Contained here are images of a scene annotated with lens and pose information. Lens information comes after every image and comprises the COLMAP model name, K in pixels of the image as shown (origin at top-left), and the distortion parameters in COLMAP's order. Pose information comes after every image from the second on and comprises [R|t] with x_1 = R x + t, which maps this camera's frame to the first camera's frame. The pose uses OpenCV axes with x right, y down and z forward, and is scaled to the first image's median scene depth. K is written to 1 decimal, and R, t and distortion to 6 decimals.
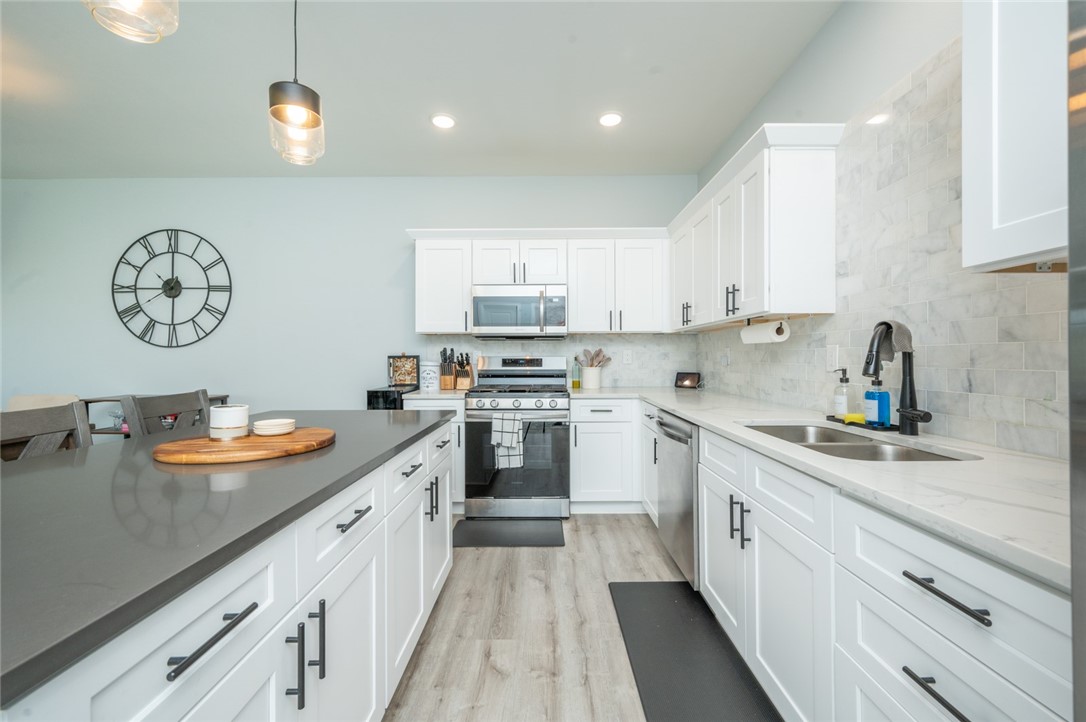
lens RADIAL K [[429.5, 0, 544.1], [0, 429.5, 357.6], [0, 0, 1]] dist [-0.004418, 0.000056]
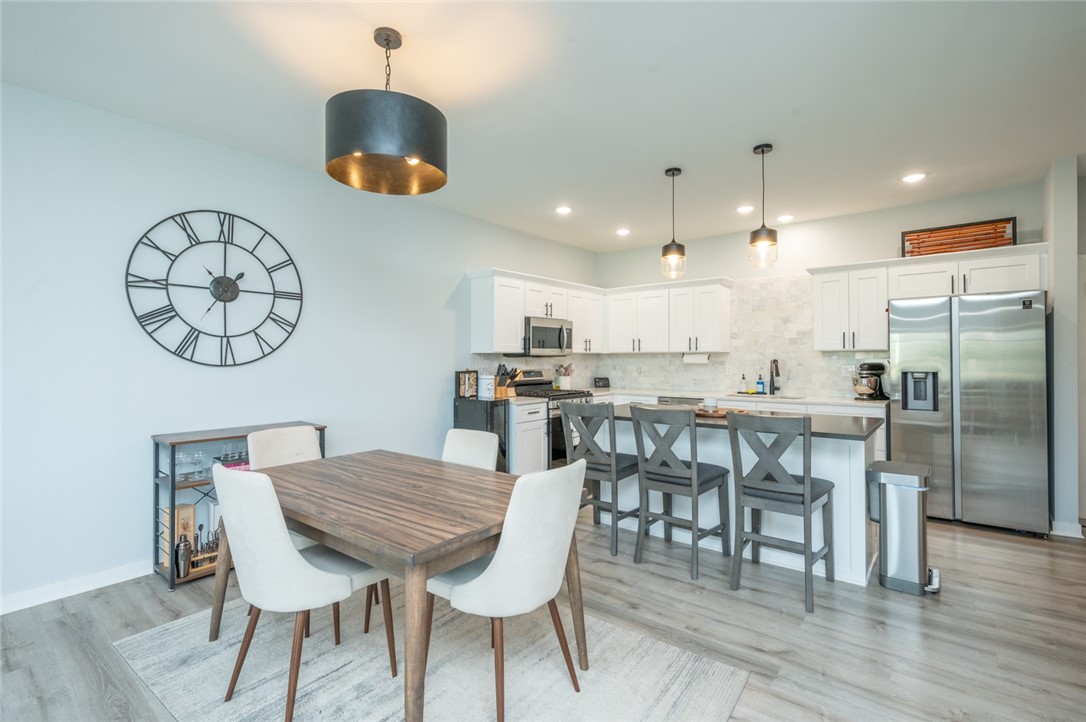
lens RADIAL K [[482.6, 0, 545.4], [0, 482.6, 356.0], [0, 0, 1]] dist [0.000059, -0.000708]
pose [[0.636259, 0.002396, 0.771472, -1.173488], [0.003109, 0.999979, -0.005670, -0.035916], [-0.771470, 0.006006, 0.636238, 0.009872]]
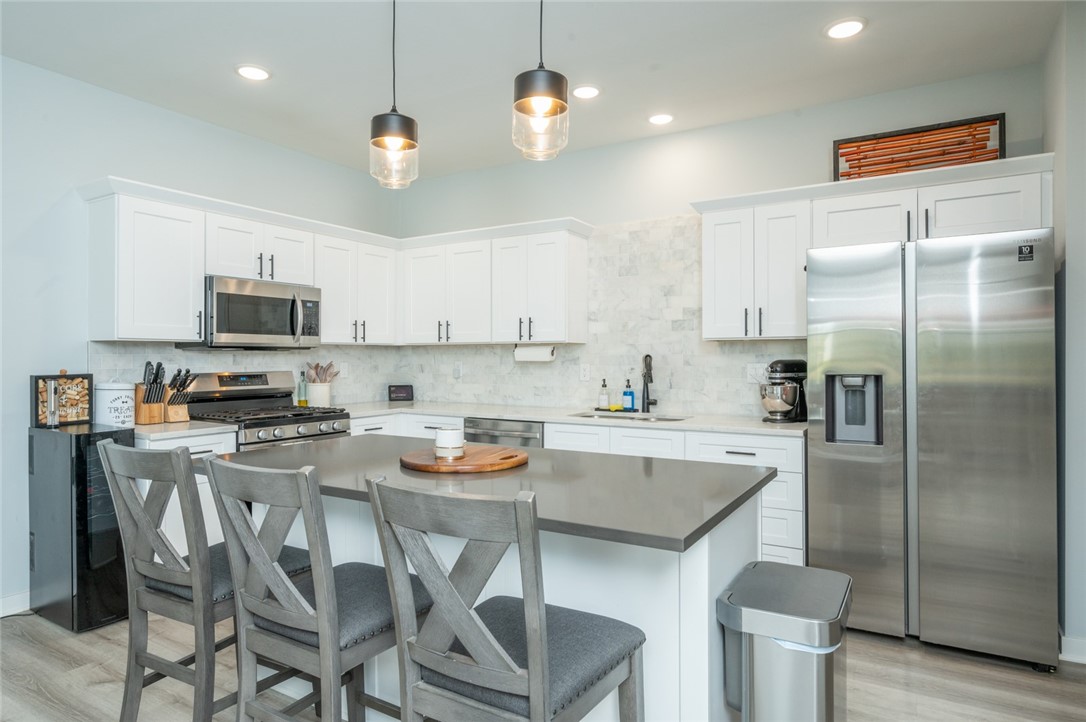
lens RADIAL K [[618.5, 0, 539.8], [0, 618.5, 356.6], [0, 0, 1]] dist [-0.001504, -0.000819]
pose [[0.517005, 0.001479, 0.855981, -0.705900], [0.001301, 0.999996, -0.002513, -0.026200], [-0.855981, 0.002413, 0.517001, -0.011968]]
